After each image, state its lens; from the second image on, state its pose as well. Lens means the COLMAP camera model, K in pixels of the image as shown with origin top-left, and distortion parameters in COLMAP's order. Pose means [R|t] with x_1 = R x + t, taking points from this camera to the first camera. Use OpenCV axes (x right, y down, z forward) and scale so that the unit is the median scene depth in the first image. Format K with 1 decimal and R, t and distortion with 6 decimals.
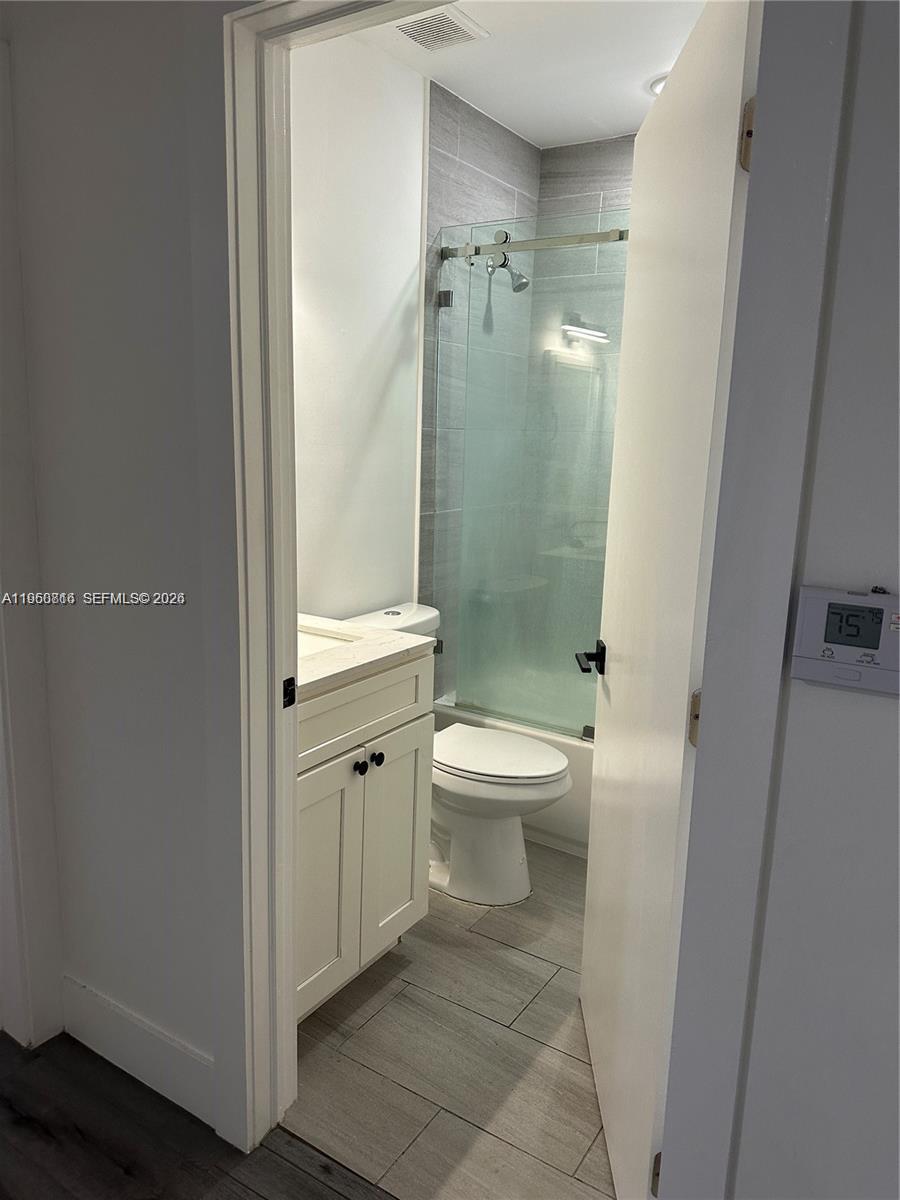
lens RADIAL K [[856.4, 0, 448.5], [0, 856.4, 600.7], [0, 0, 1]] dist [0.054225, -0.054798]
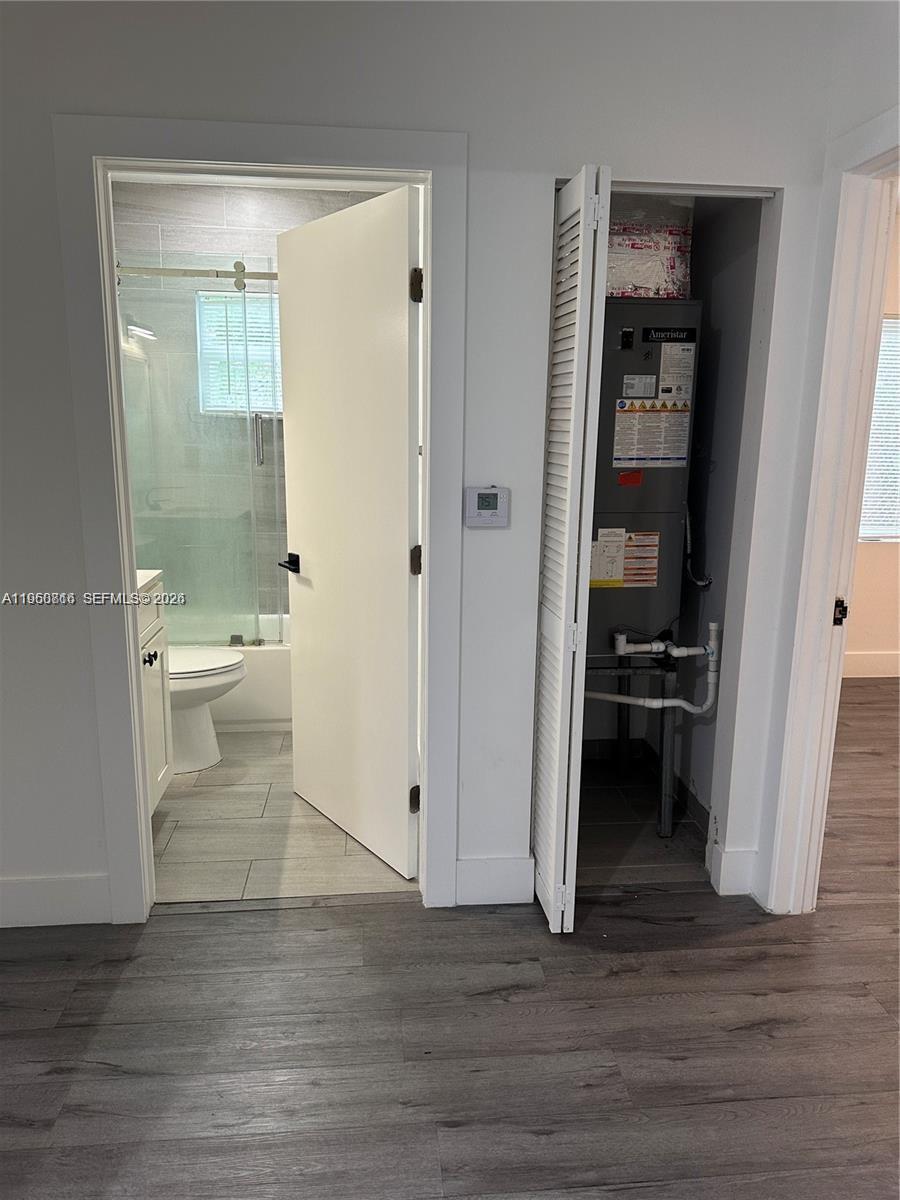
lens RADIAL K [[856.4, 0, 452.1], [0, 856.4, 600.9], [0, 0, 1]] dist [0.054225, -0.054798]
pose [[0.786299, -0.150815, 0.599156, -0.489755], [0.131857, 0.988371, 0.075742, 0.048820], [-0.603611, 0.019447, 0.797041, -0.385865]]
